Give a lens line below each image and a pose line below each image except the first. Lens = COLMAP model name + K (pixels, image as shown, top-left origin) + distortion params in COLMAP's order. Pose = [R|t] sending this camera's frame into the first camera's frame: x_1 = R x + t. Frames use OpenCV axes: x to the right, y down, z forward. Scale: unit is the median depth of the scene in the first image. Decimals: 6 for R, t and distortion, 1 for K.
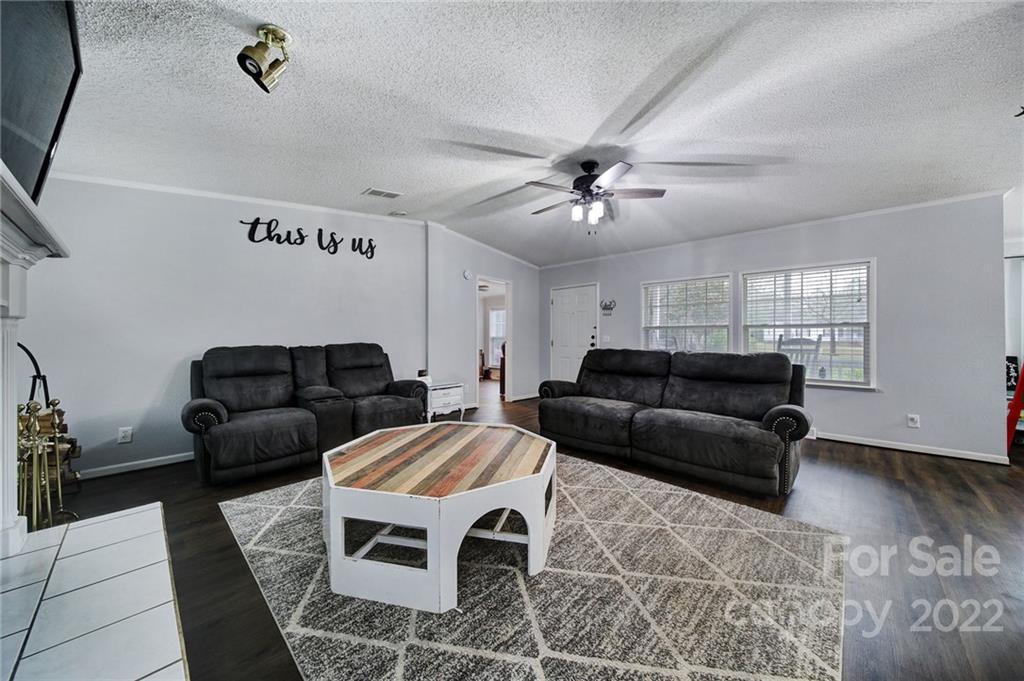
lens RADIAL K [[361.1, 0, 509.2], [0, 361.1, 336.9], [0, 0, 1]] dist [-0.005249, -0.000208]
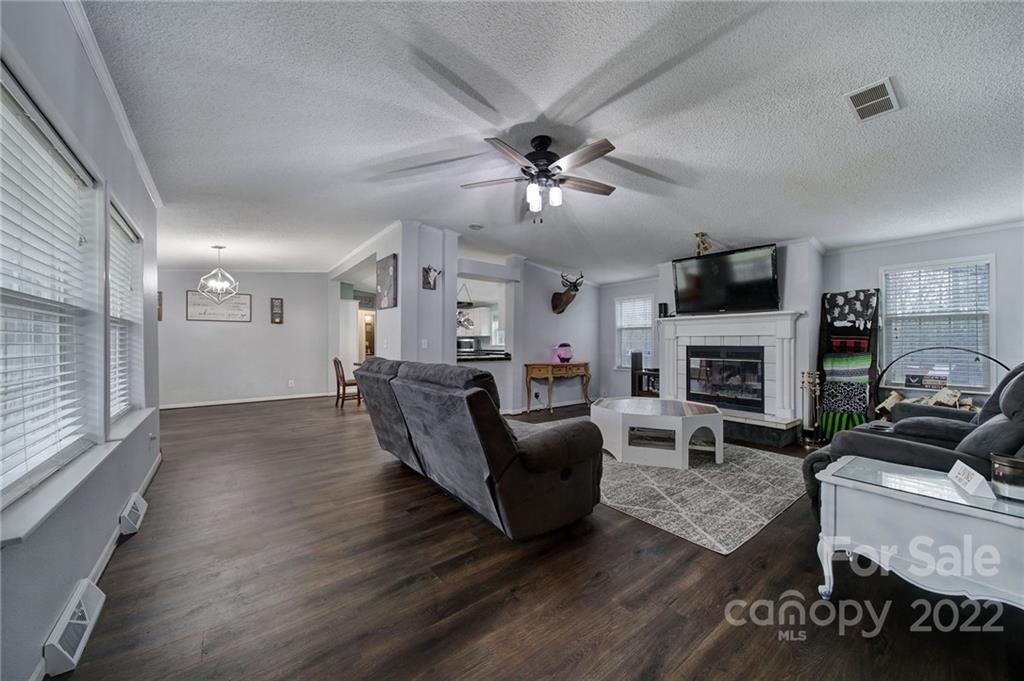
lens RADIAL K [[373.3, 0, 515.6], [0, 373.3, 343.0], [0, 0, 1]] dist [-0.005741, 0.000014]
pose [[-0.989265, -0.000901, 0.146131, 0.139759], [-0.000961, 0.999999, -0.000341, -0.005685], [-0.146131, -0.000478, -0.989265, 1.711411]]
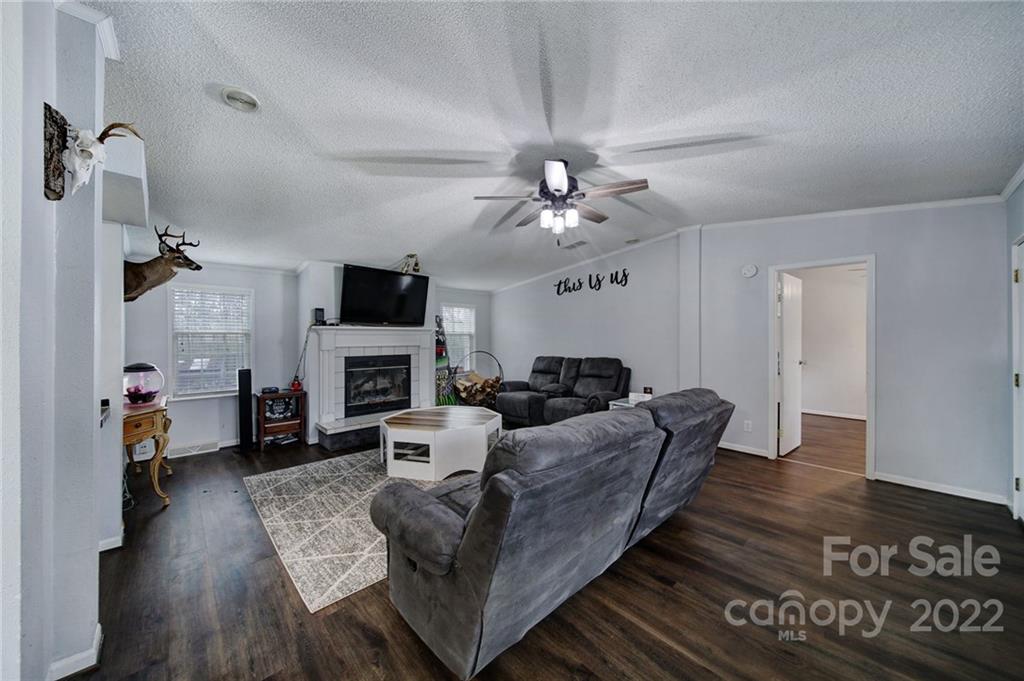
lens RADIAL K [[361.1, 0, 509.2], [0, 361.1, 336.9], [0, 0, 1]] dist [-0.005249, -0.000208]
pose [[-0.062239, -0.000733, -0.998061, 0.986096], [0.006825, 0.999976, -0.001160, -0.064930], [0.998038, -0.006884, -0.062233, 0.853540]]
